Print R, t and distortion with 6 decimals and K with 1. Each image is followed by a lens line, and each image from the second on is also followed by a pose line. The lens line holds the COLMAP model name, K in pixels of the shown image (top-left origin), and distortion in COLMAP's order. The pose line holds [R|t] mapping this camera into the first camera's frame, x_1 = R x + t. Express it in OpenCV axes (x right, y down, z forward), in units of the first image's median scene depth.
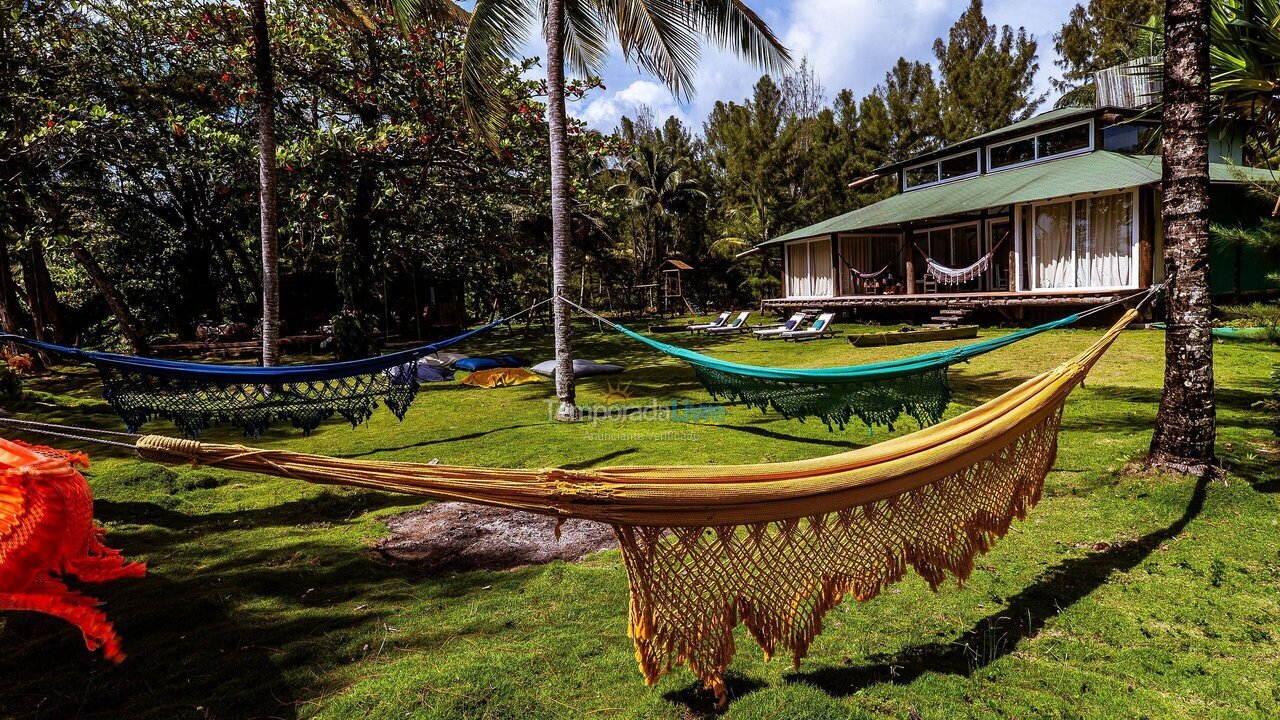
lens RADIAL K [[679.6, 0, 640.0], [0, 679.6, 360.0], [0, 0, 1]] dist [0.012873, 0.000214]
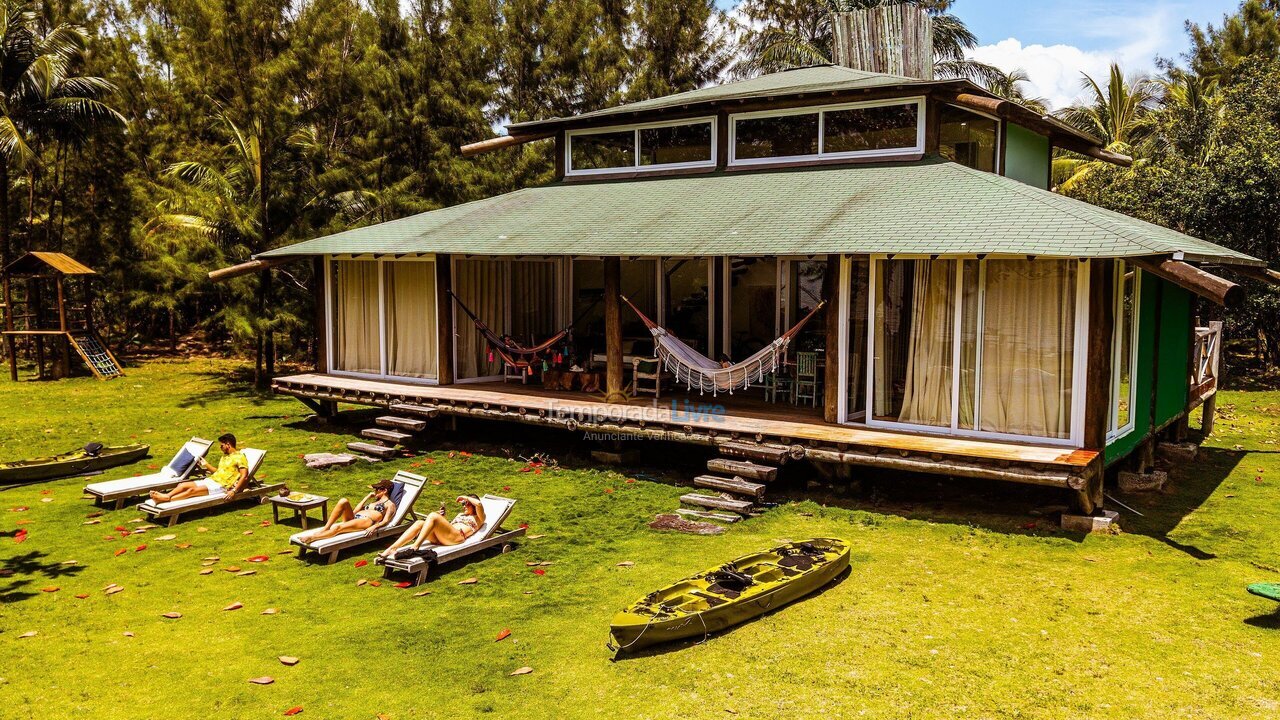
lens RADIAL K [[1023.3, 0, 655.8], [0, 1023.3, 378.3], [0, 0, 1]] dist [0.076855, -0.115632]
pose [[0.838270, -0.005326, 0.545230, 0.022277], [0.004547, 0.999986, 0.002777, -0.107950], [-0.545237, 0.000152, 0.838282, 0.351239]]
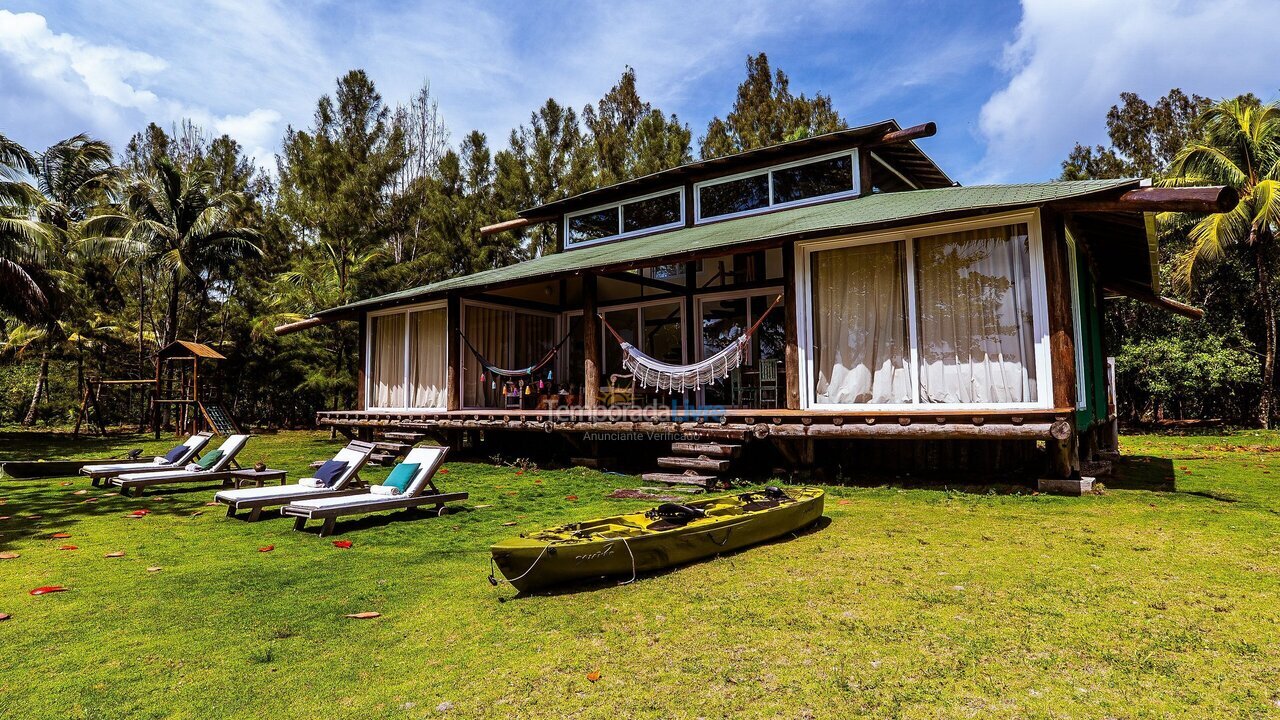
lens RADIAL K [[703.0, 0, 642.0], [0, 703.0, 335.5], [0, 0, 1]] dist [-0.049914, 0.000692]
pose [[0.856107, 0.094691, 0.508050, 0.140358], [0.013006, 0.978812, -0.204349, -0.038597], [-0.516636, 0.181552, 0.836736, 0.486059]]
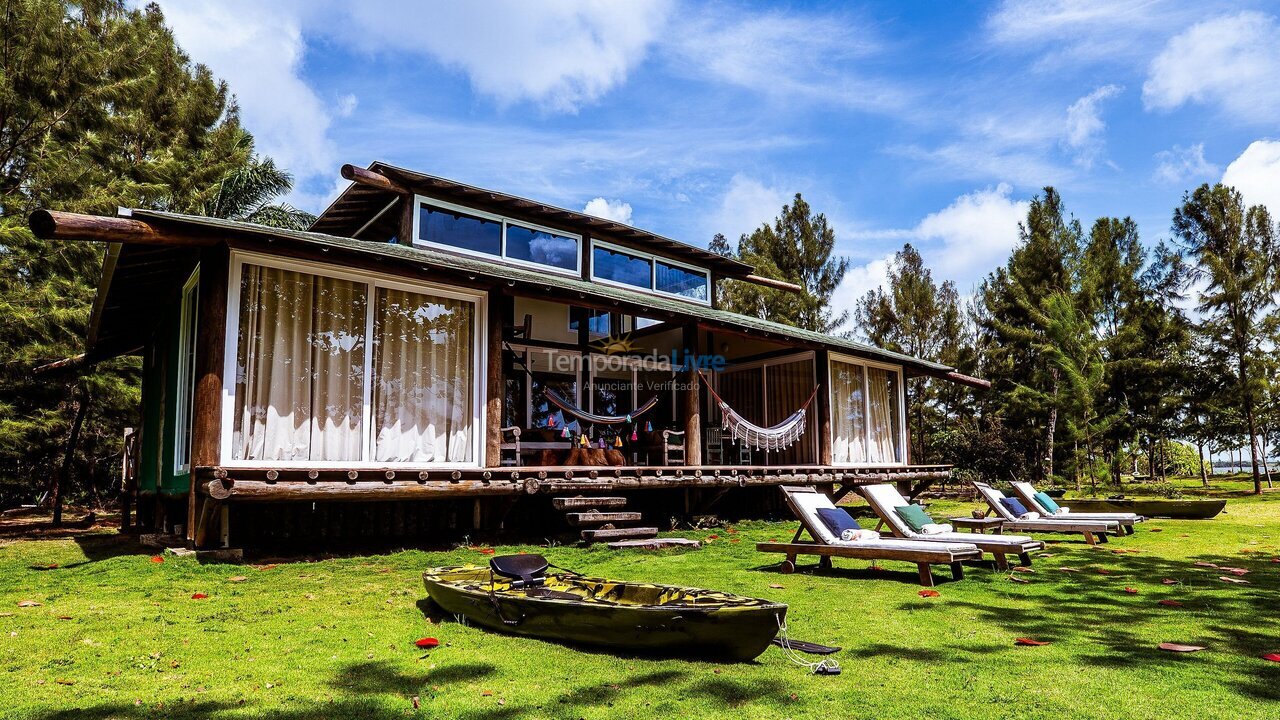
lens RADIAL K [[703.0, 0, 642.0], [0, 703.0, 335.5], [0, 0, 1]] dist [-0.049914, 0.000692]
pose [[-0.321011, 0.219154, 0.921371, -0.103746], [0.097381, 0.975340, -0.198063, -0.085471], [-0.942056, 0.026144, -0.334436, 1.154169]]
